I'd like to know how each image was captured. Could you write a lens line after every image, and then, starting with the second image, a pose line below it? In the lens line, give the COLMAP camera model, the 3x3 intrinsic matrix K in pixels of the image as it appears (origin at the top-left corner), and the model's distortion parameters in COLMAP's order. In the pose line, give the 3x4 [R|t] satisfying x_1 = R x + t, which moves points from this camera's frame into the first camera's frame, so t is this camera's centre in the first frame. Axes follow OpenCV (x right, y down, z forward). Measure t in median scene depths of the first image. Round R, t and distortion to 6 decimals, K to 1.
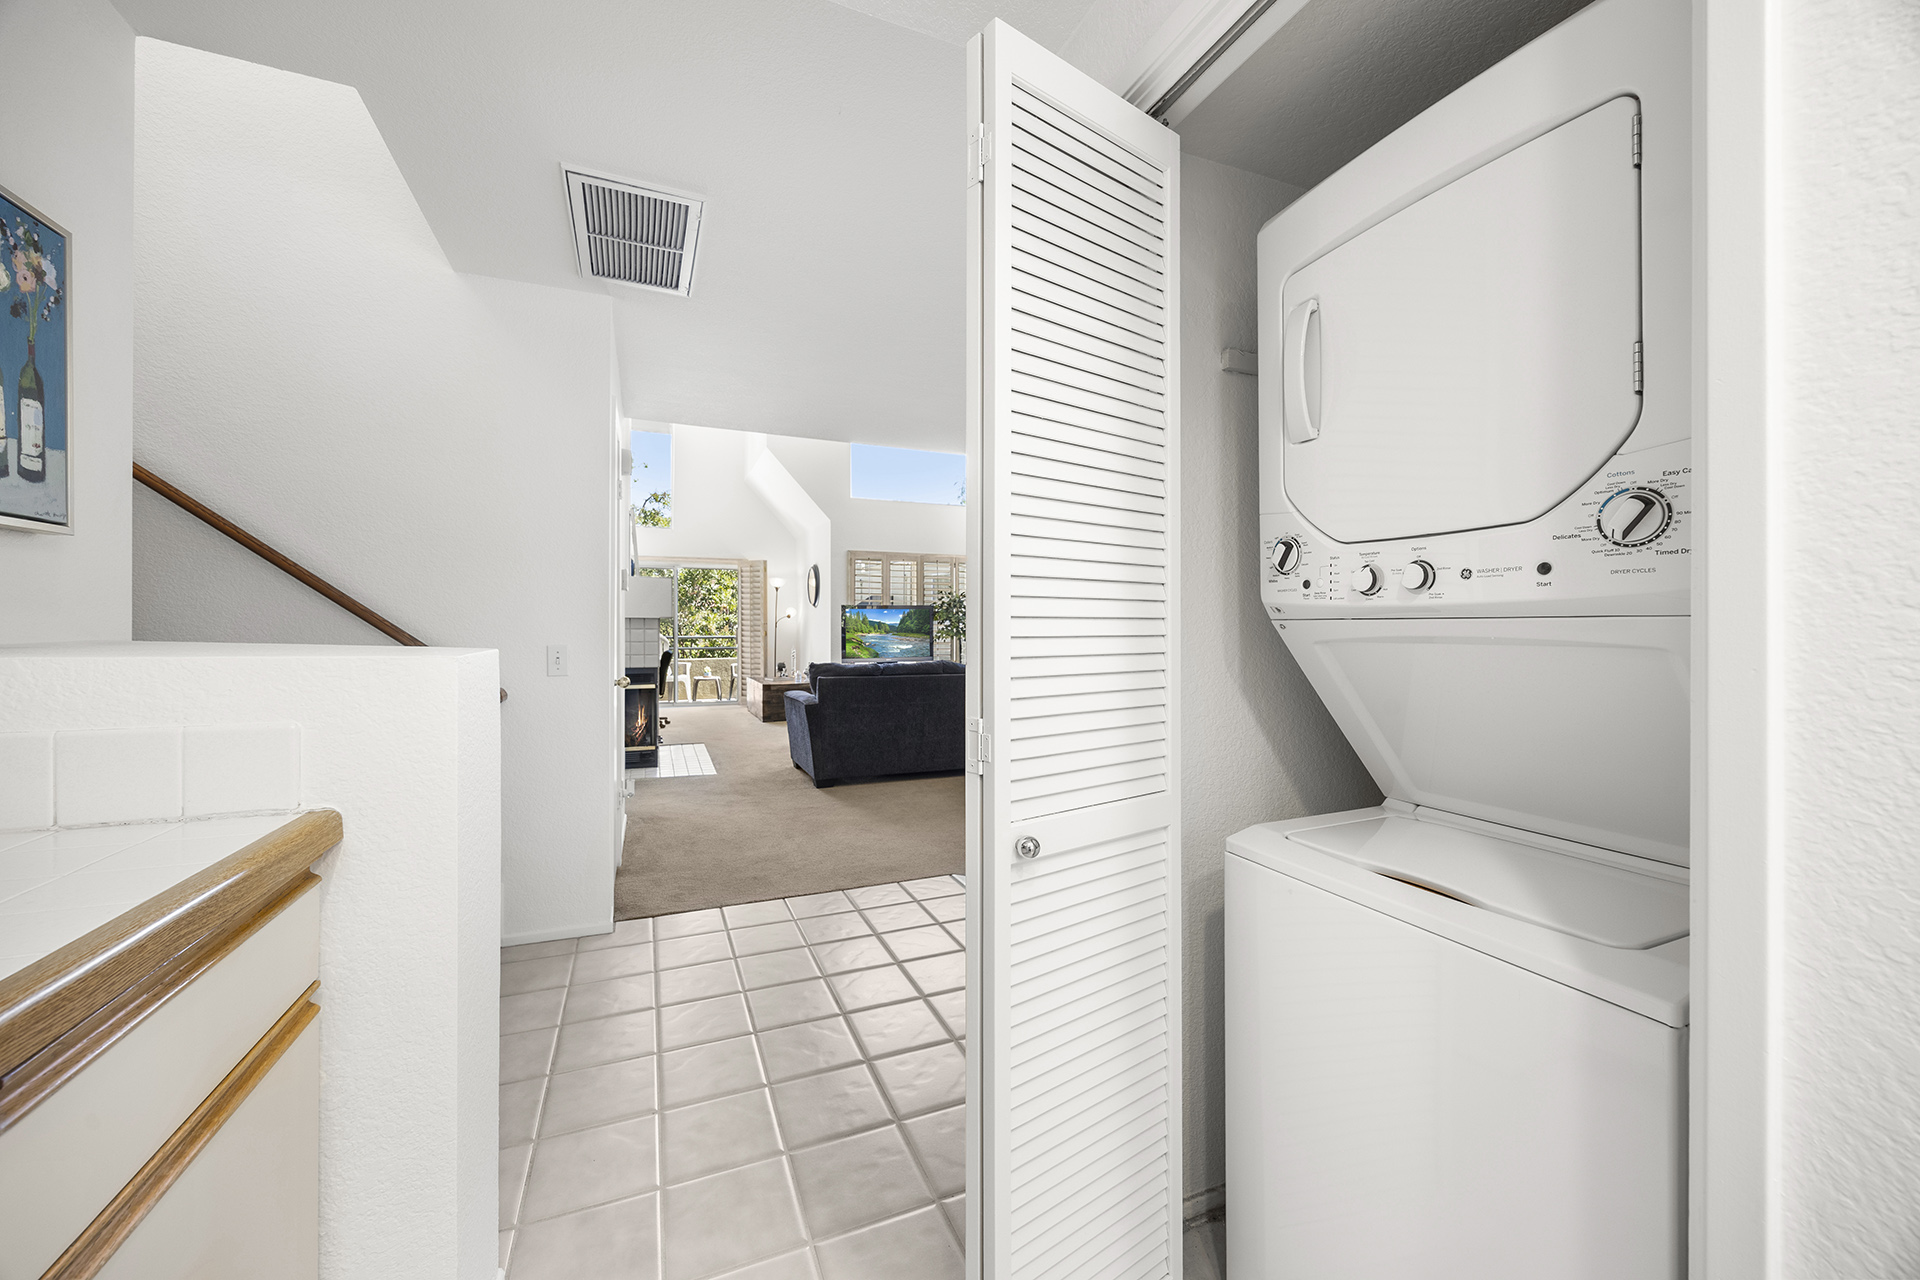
lens RADIAL K [[738.2, 0, 976.4], [0, 738.2, 627.3], [0, 0, 1]] dist [-0.006542, 0.000235]
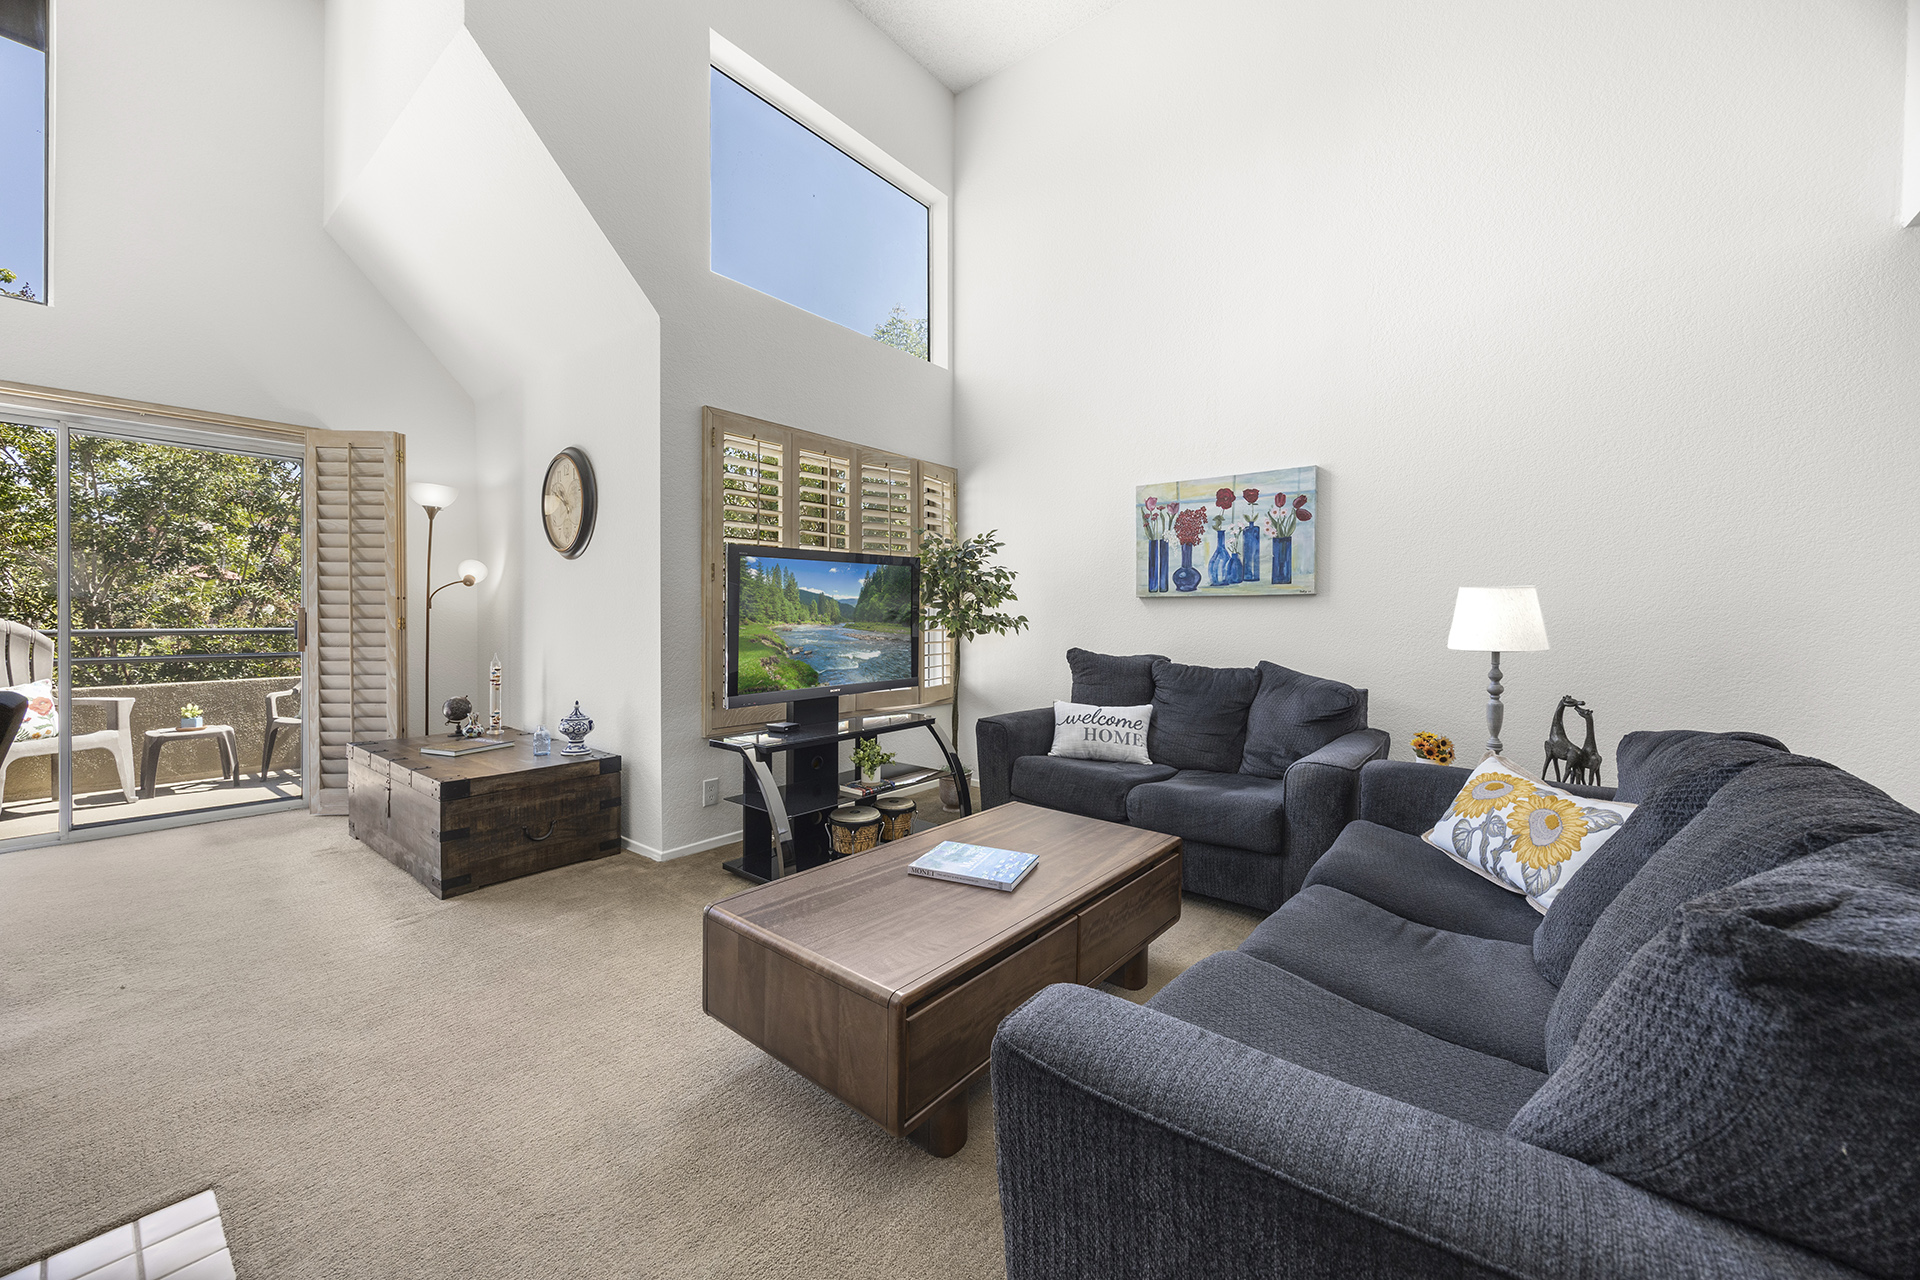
lens RADIAL K [[738.2, 0, 961.9], [0, 738.2, 624.1], [0, 0, 1]] dist [-0.006542, 0.000235]
pose [[0.887487, 0.000542, 0.460832, -0.241951], [-0.004701, 0.999958, 0.007876, 0.005291], [-0.460808, -0.009156, 0.887453, 0.622131]]
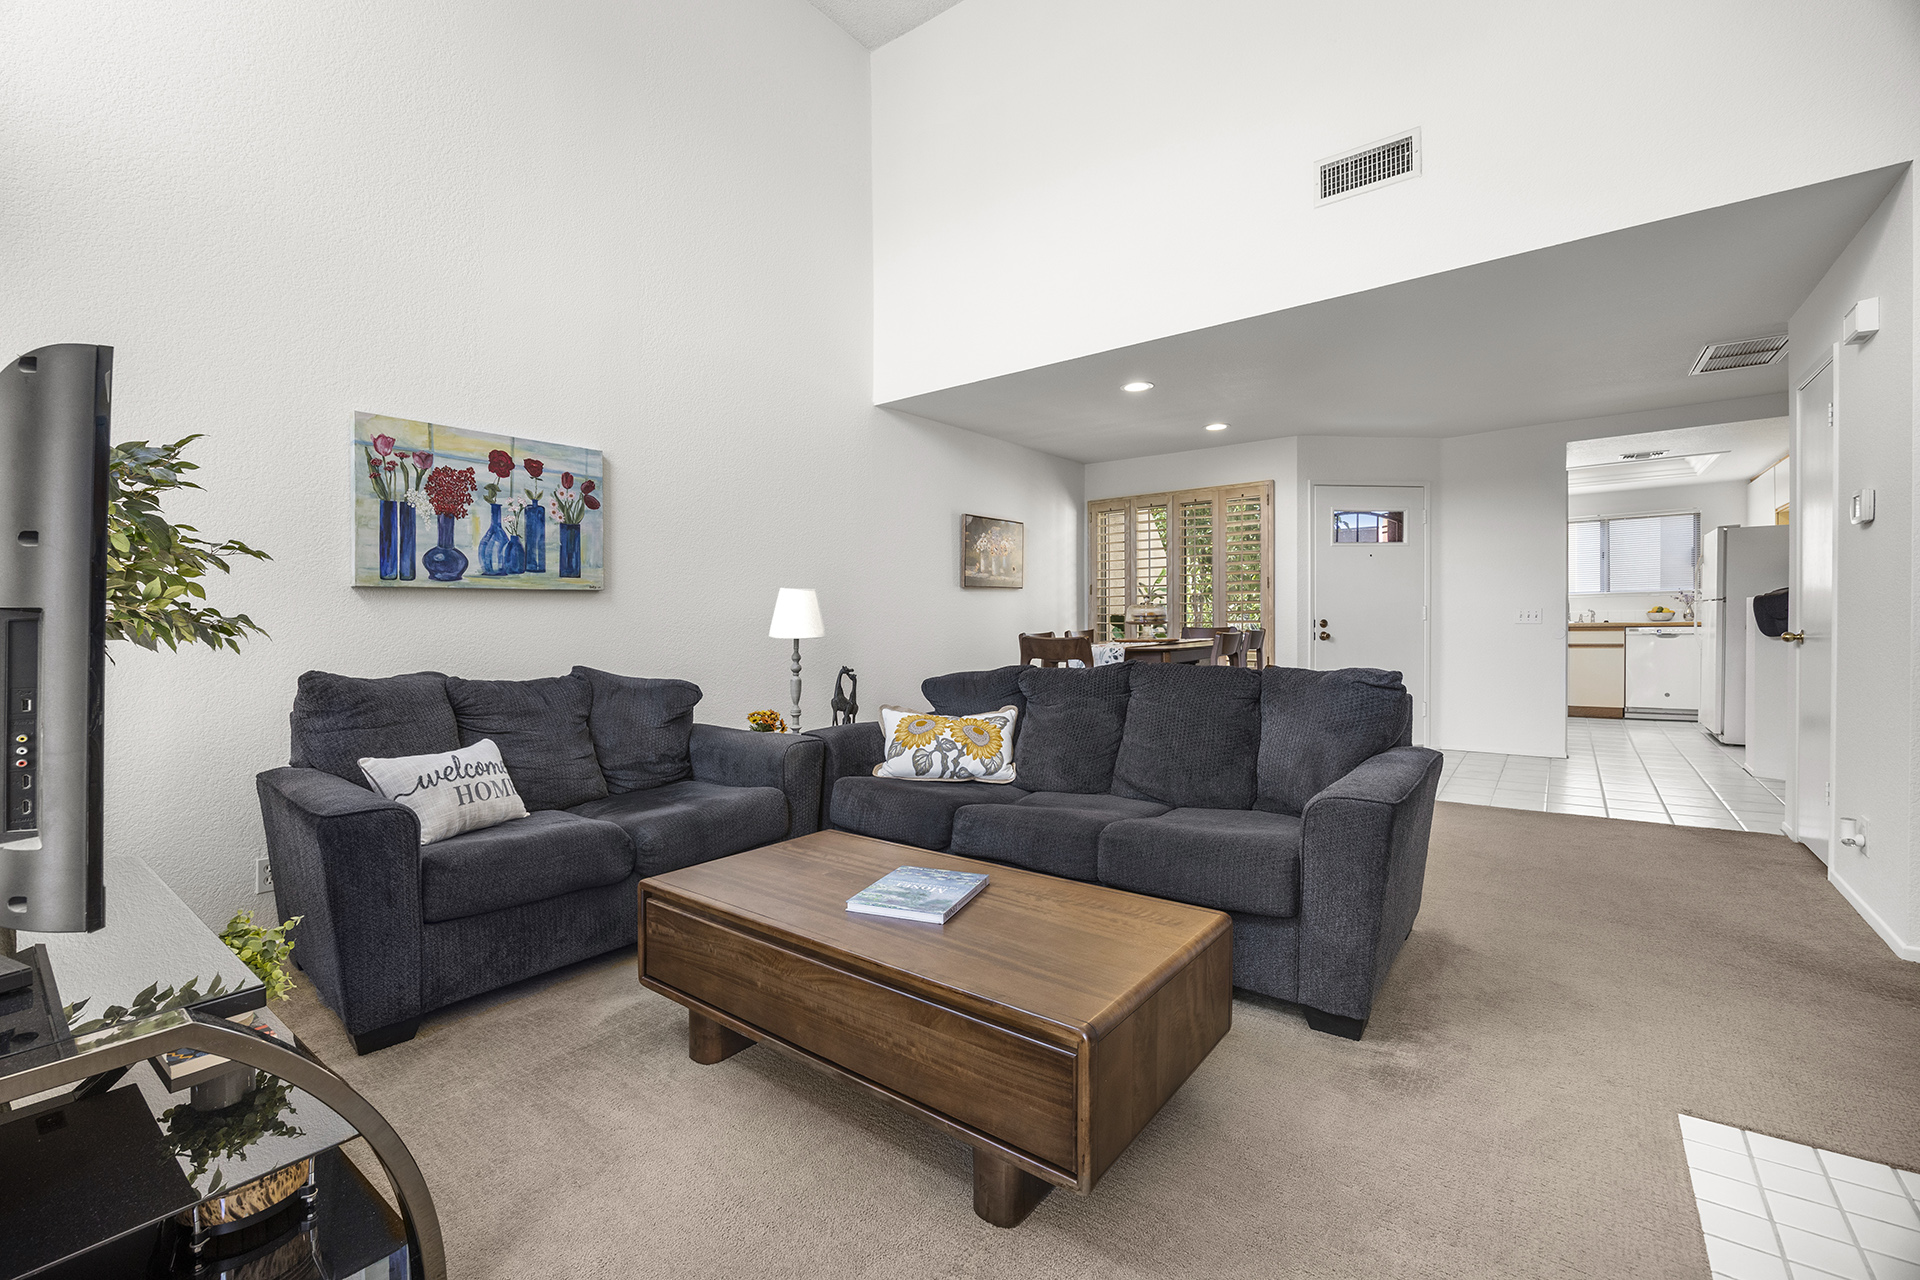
lens RADIAL K [[795.2, 0, 967.7], [0, 795.2, 648.1], [0, 0, 1]] dist [-0.013718, -0.000309]
pose [[-0.479854, -0.019835, 0.877124, -0.325663], [0.021605, 0.999174, 0.034415, 0.010522], [-0.877082, 0.035464, -0.479029, 0.924865]]
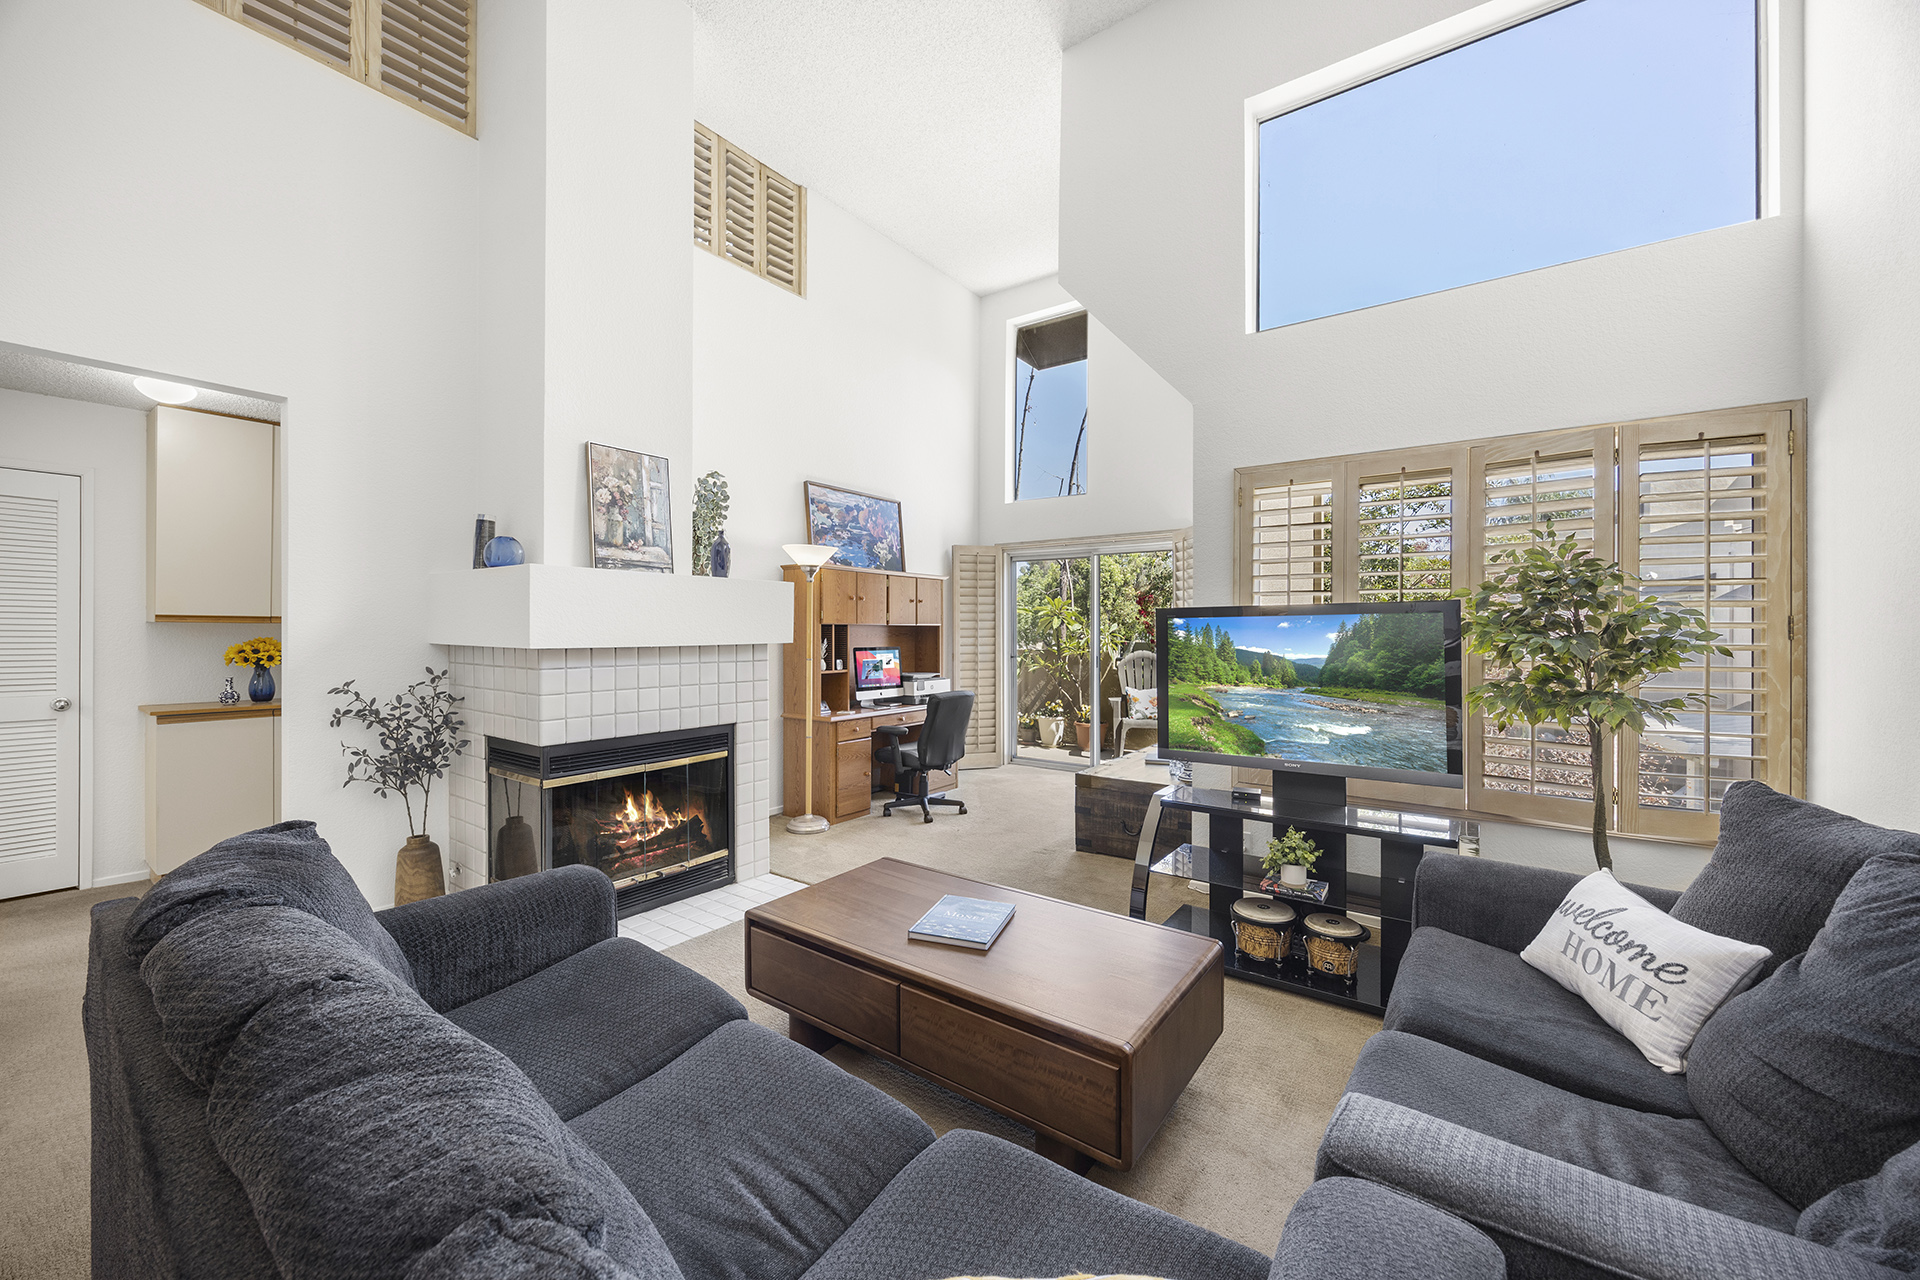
lens RADIAL K [[738.2, 0, 961.9], [0, 738.2, 629.9], [0, 0, 1]] dist [-0.006542, 0.000235]
pose [[0.495047, 0.002174, -0.868864, 0.099519], [-0.005289, 0.999986, -0.000511, -0.017310], [0.868850, 0.004848, 0.495051, 0.702655]]
